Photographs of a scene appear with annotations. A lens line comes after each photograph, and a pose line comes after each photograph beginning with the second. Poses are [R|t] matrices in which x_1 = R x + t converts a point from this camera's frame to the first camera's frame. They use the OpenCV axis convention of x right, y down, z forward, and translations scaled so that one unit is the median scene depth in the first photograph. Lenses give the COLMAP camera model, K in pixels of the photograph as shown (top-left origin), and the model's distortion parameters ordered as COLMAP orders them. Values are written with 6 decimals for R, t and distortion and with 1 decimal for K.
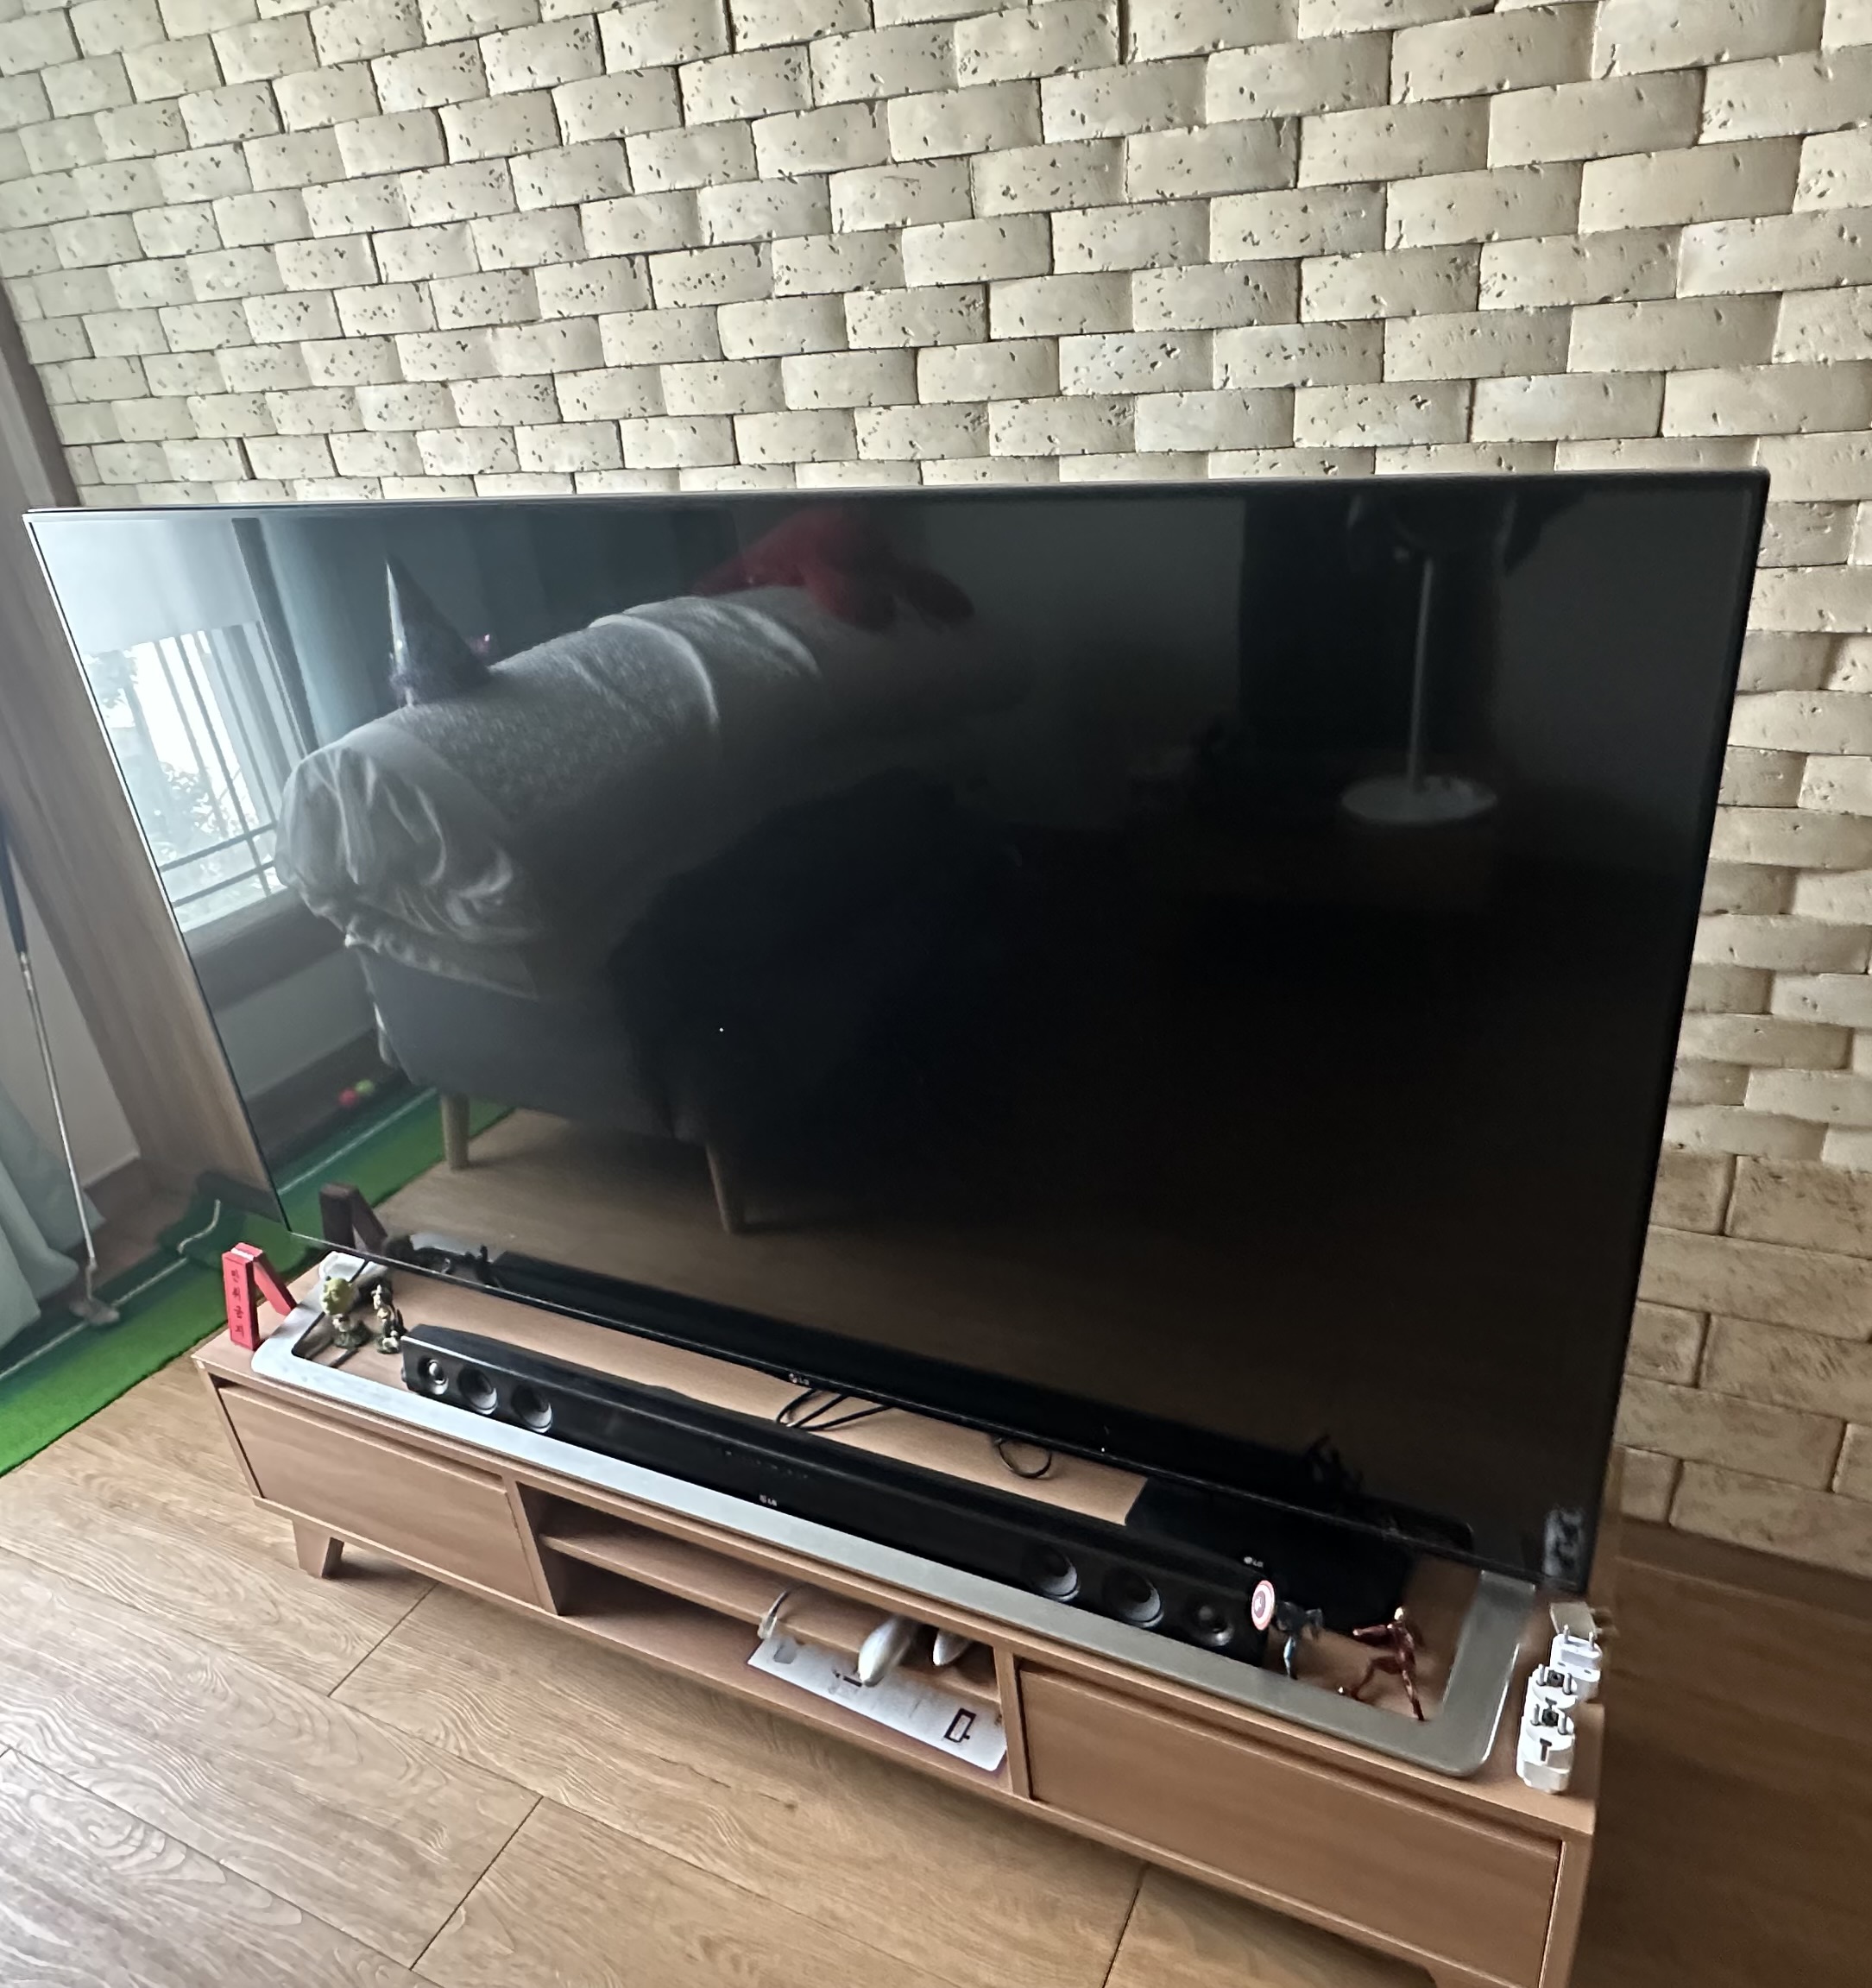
lens RADIAL K [[1414.7, 0, 938.2], [0, 1414.7, 1027.2], [0, 0, 1]] dist [-0.048748, 0.039682]
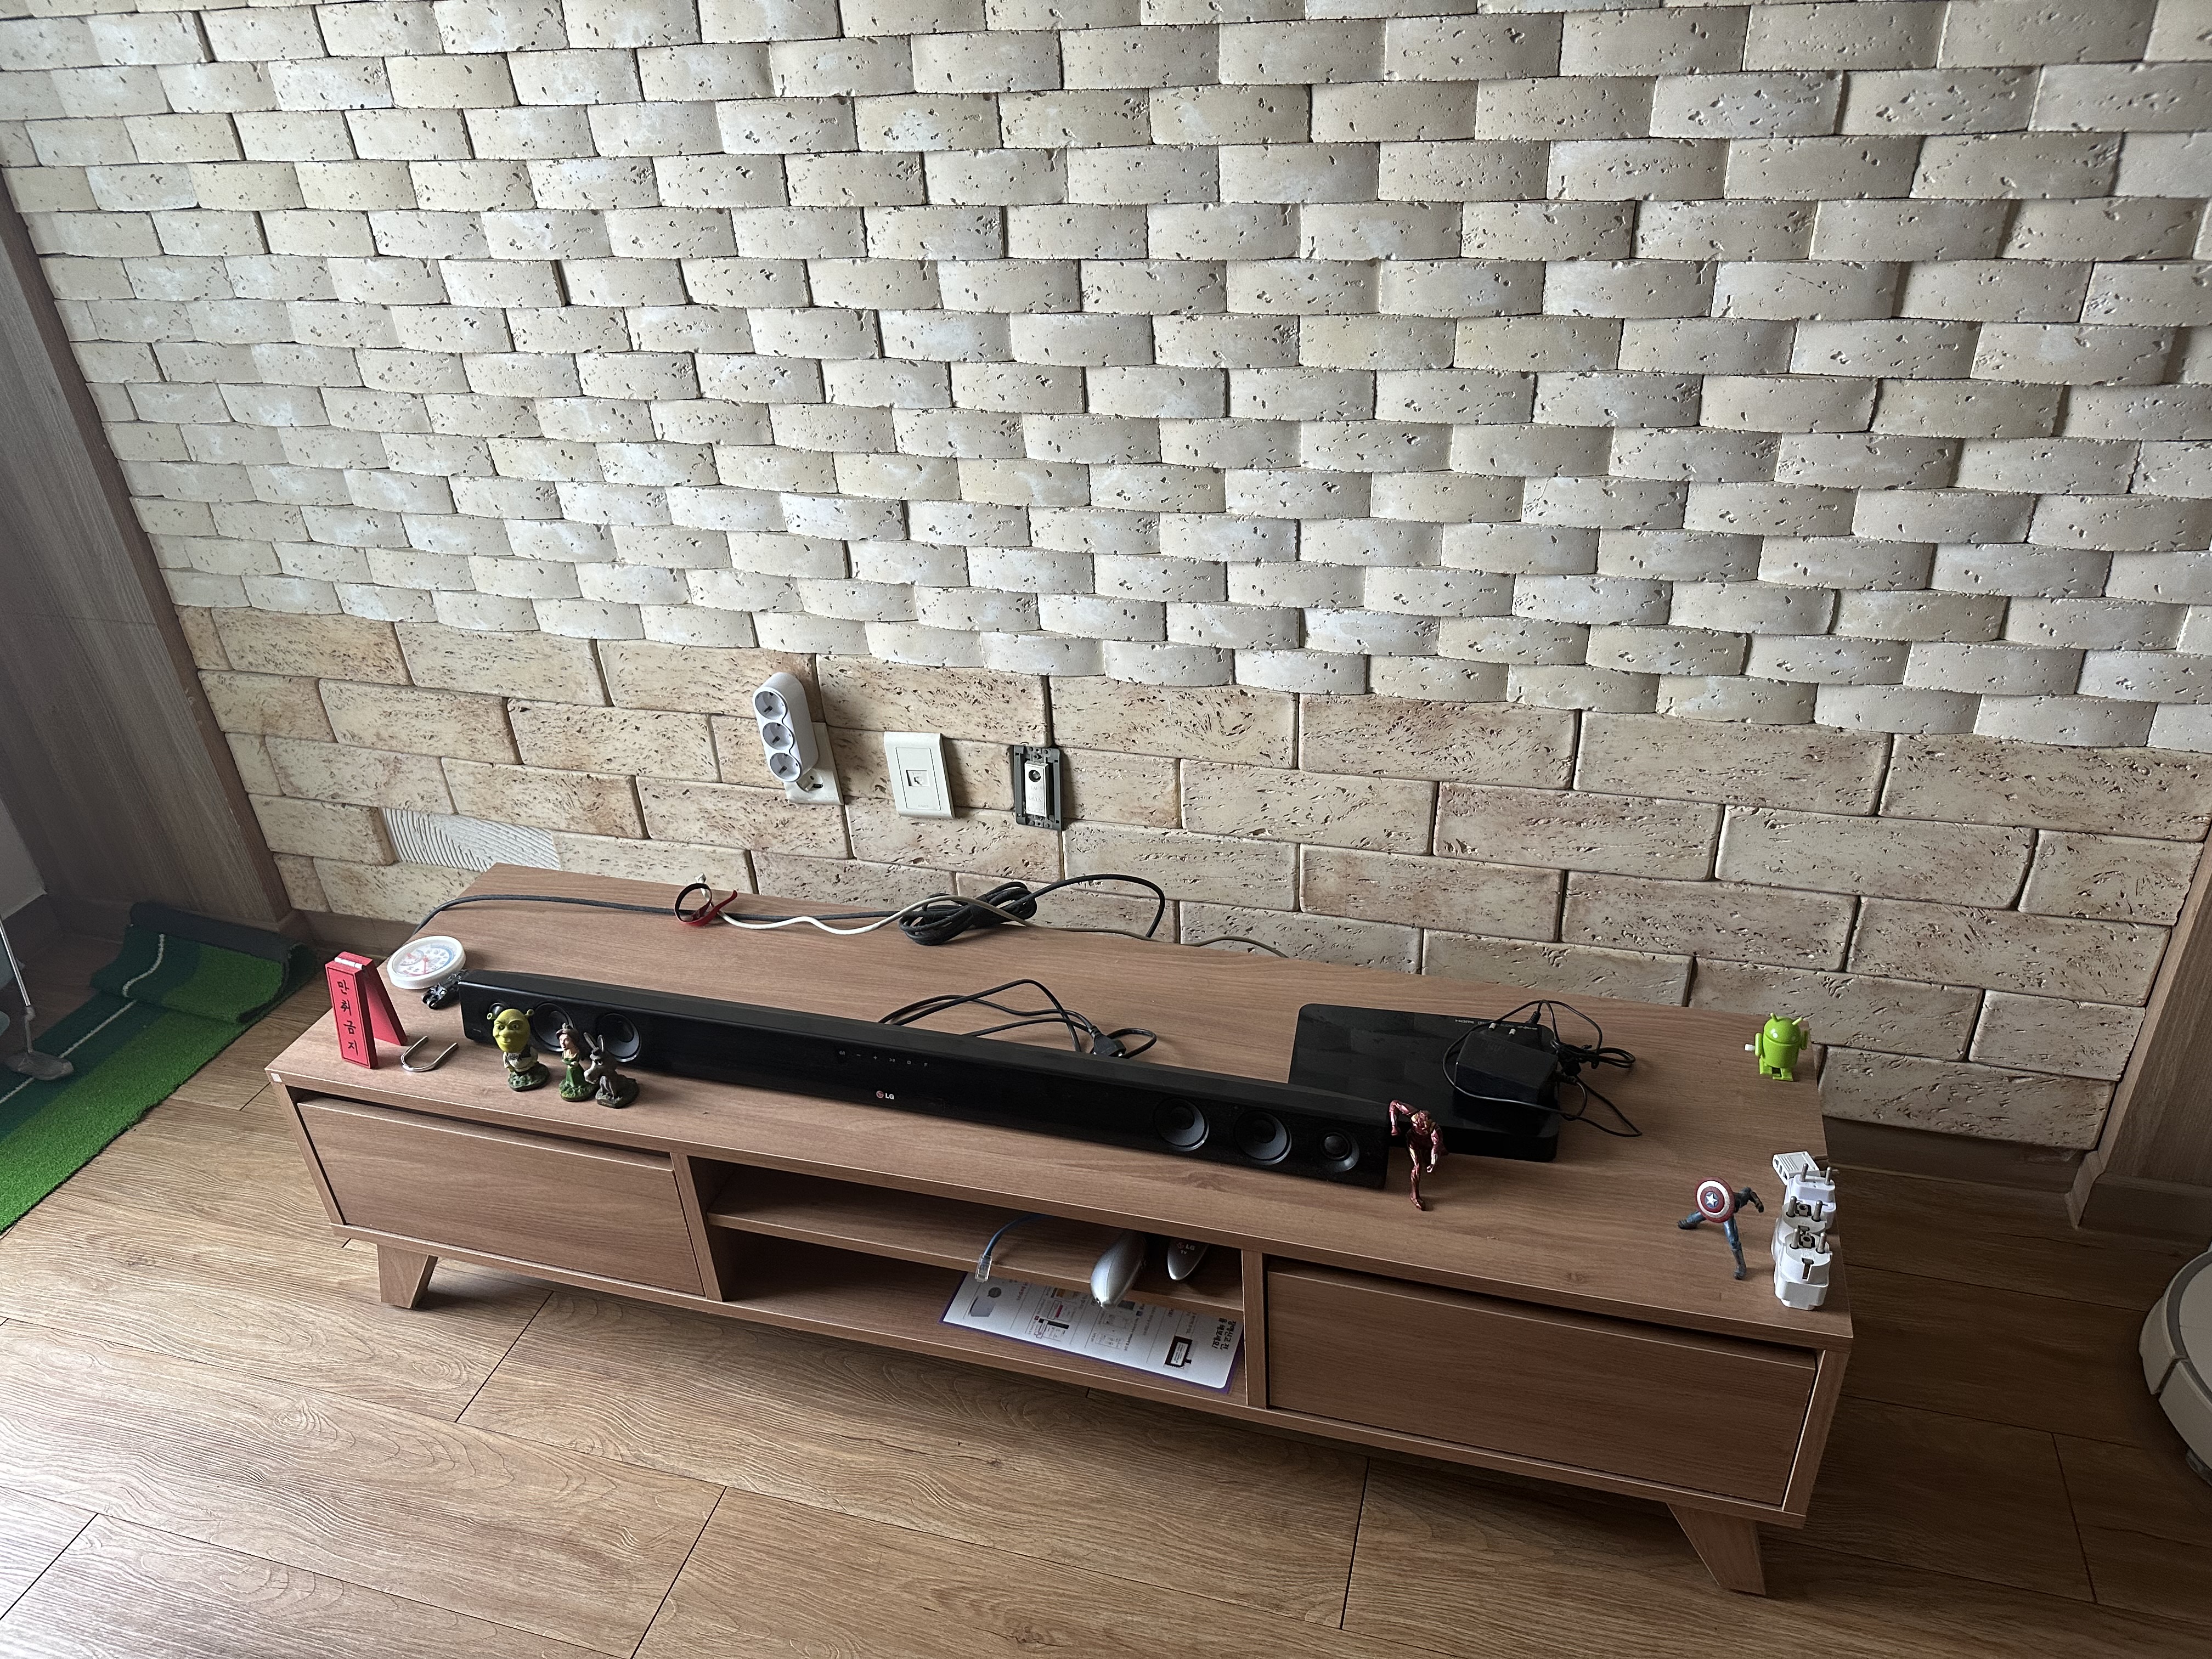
lens RADIAL K [[1556.5, 0, 1106.0], [0, 1556.5, 829.5], [0, 0, 1]] dist [-0.009296, -0.008737]
pose [[0.989257, -0.061386, 0.132675, -0.144179], [0.051858, 0.995900, 0.074120, 0.043453], [-0.136681, -0.066443, 0.988384, -0.046547]]
